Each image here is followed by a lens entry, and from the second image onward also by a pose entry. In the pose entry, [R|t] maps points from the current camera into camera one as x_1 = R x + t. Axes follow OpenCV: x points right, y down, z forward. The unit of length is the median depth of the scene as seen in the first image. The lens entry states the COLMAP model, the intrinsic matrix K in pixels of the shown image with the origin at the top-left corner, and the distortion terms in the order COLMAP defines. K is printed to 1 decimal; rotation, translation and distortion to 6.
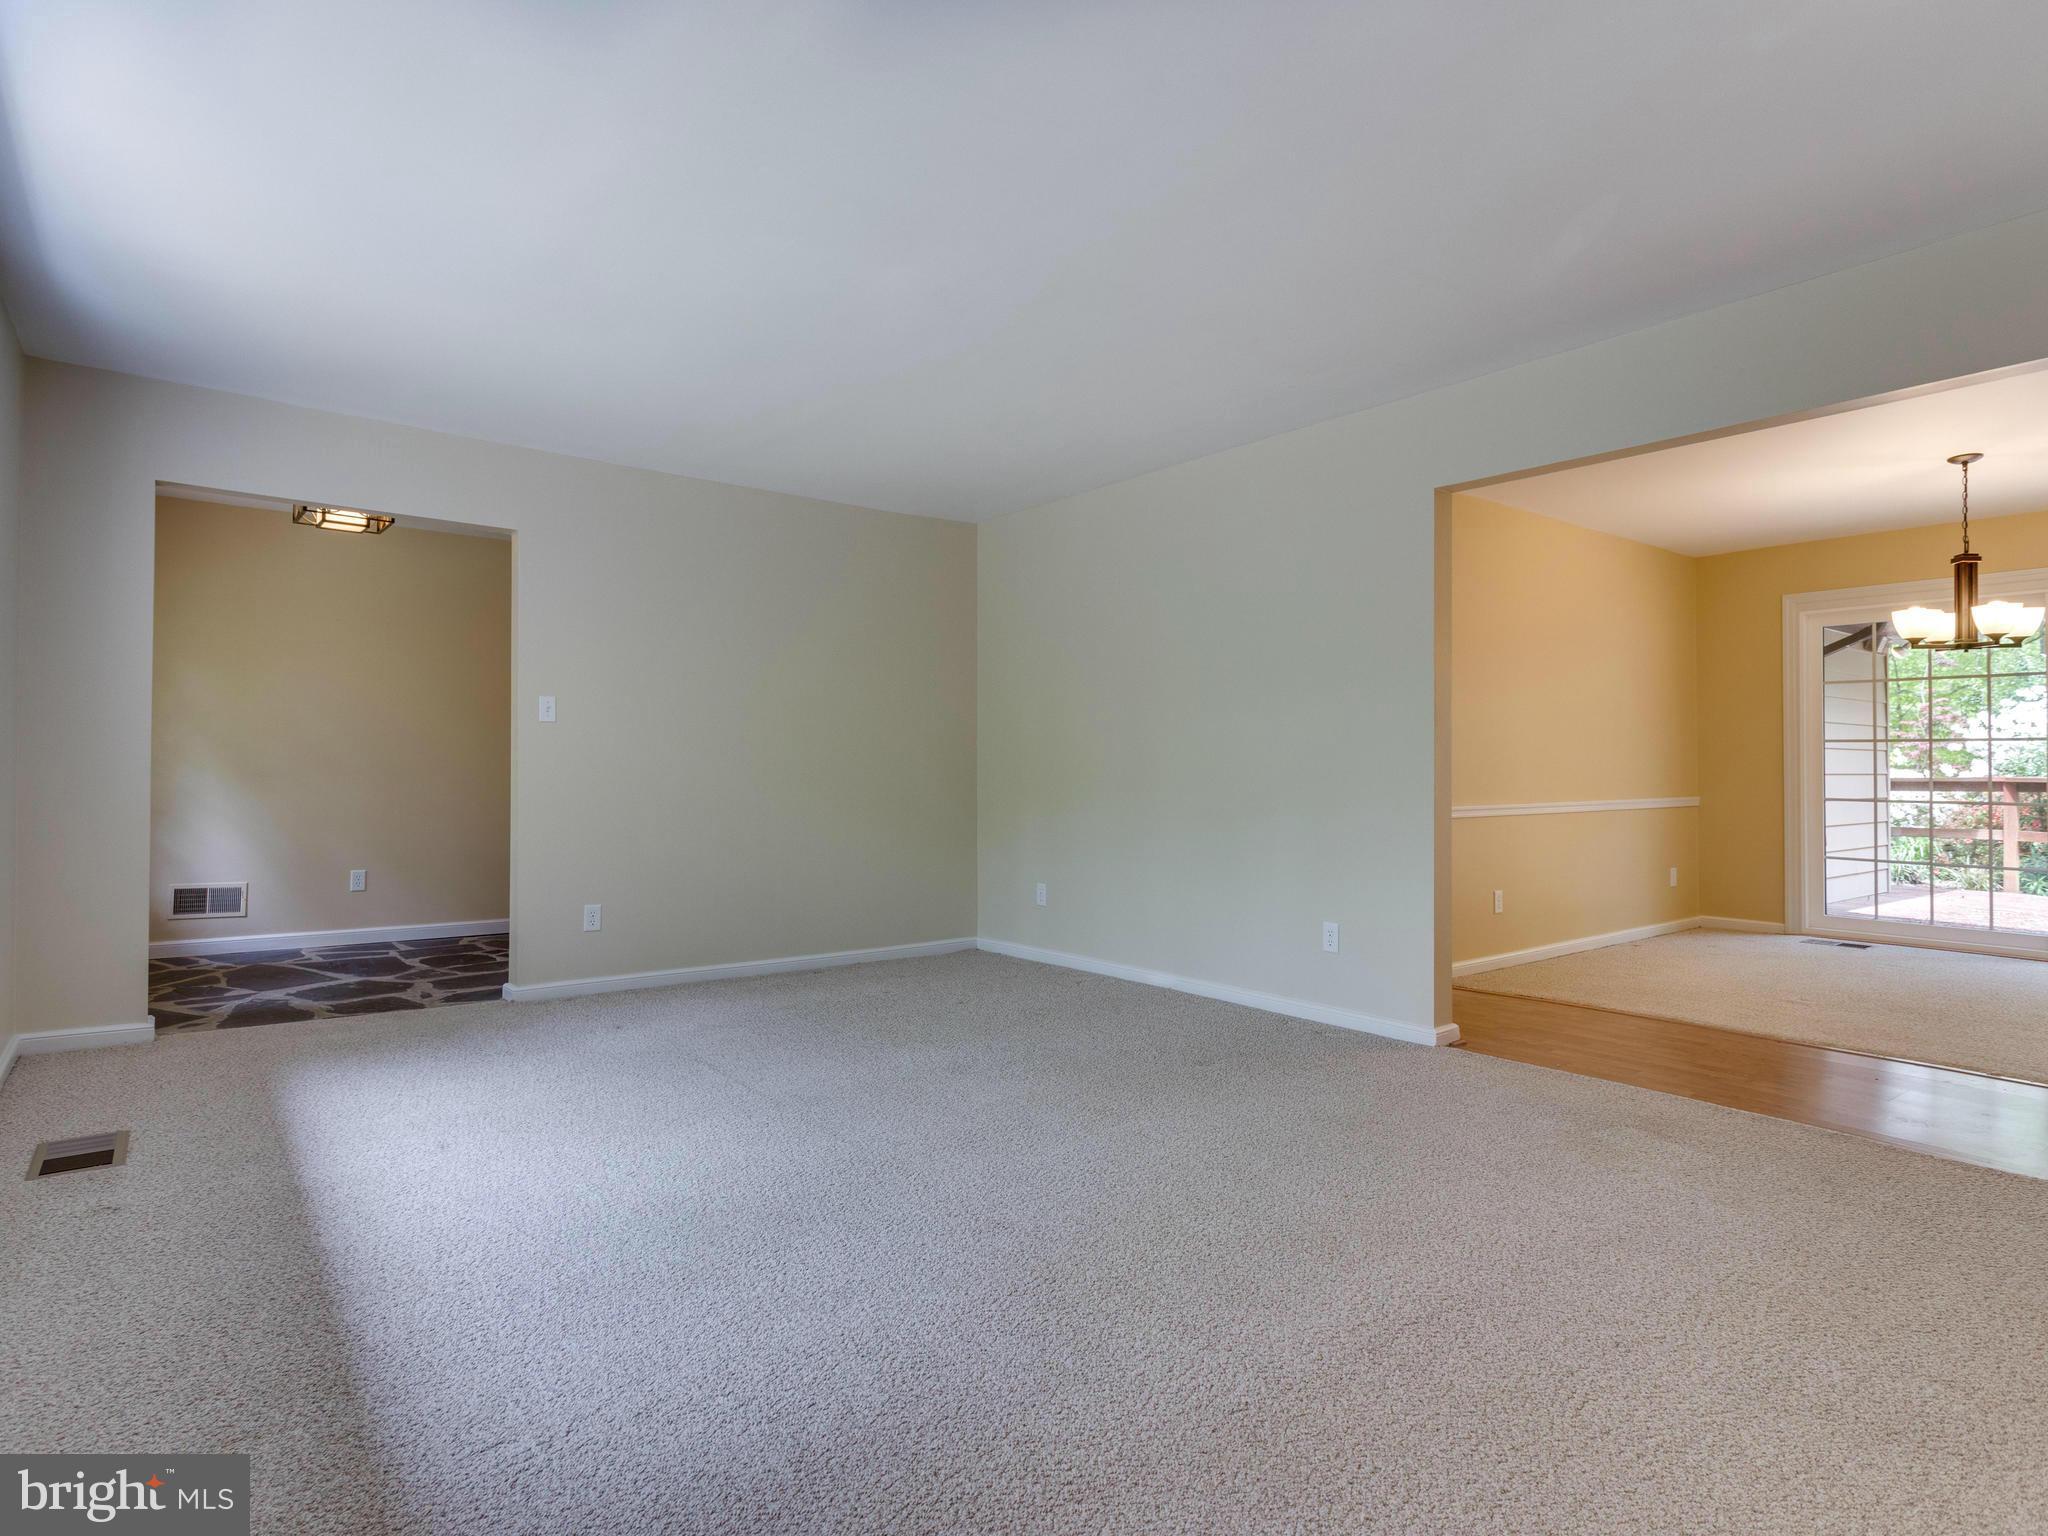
lens RADIAL K [[1093.6, 0, 1031.7], [0, 1093.6, 747.7], [0, 0, 1]] dist [-0.003490, -0.001329]
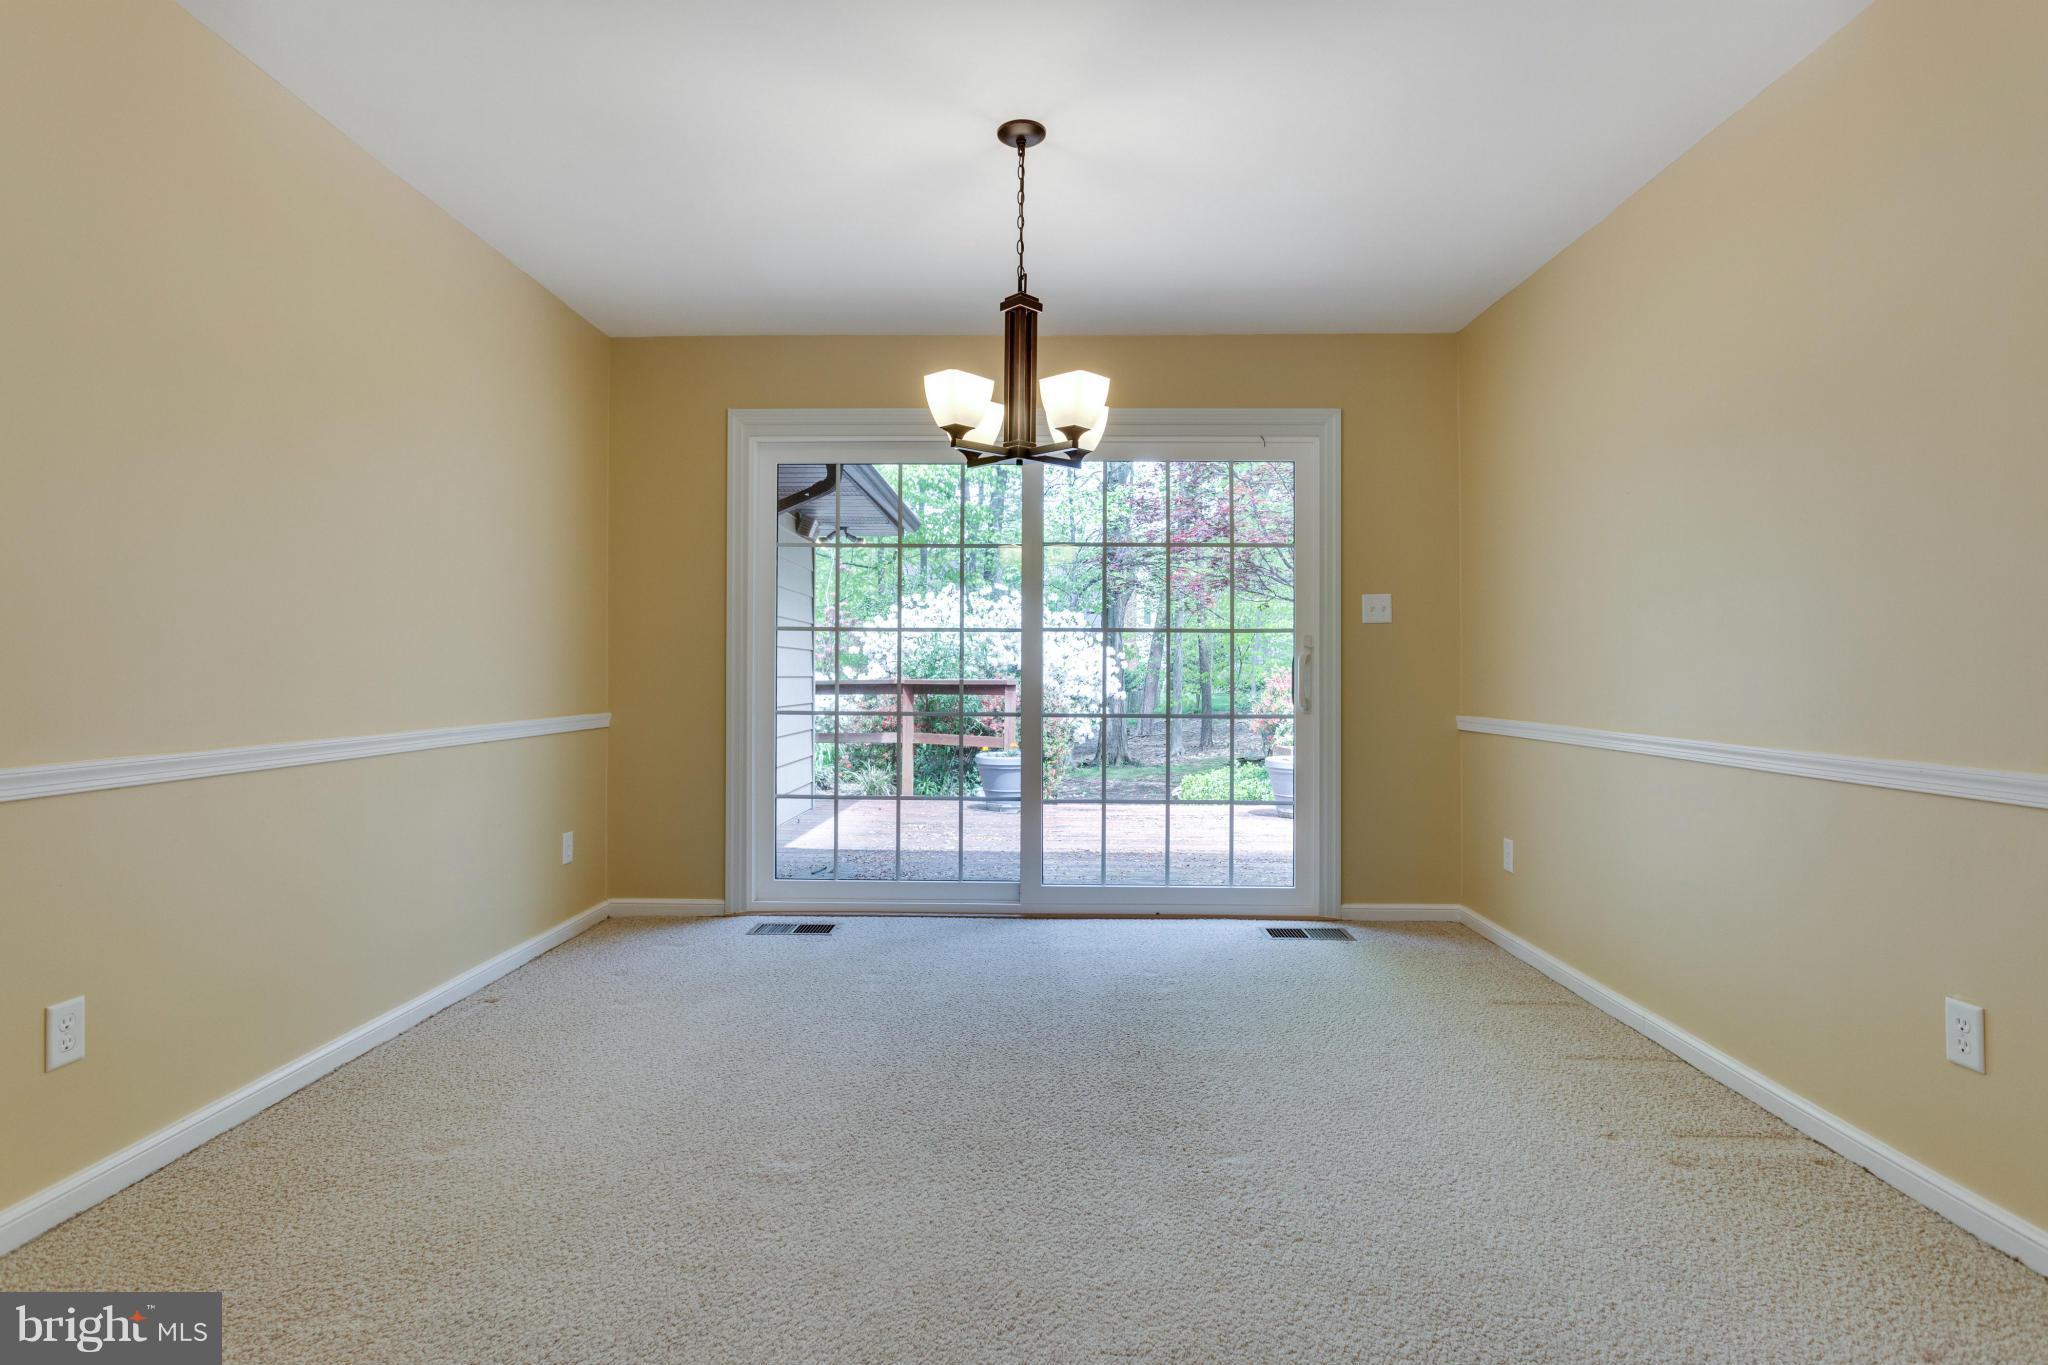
lens RADIAL K [[1002.6, 0, 1023.5], [0, 1002.6, 659.9], [0, 0, 1]] dist [-0.004114, -0.000633]
pose [[0.605860, 0.008761, 0.795523, 0.292947], [-0.012005, 0.999926, -0.001868, 0.012350], [-0.795481, -0.008419, 0.605920, 0.455306]]
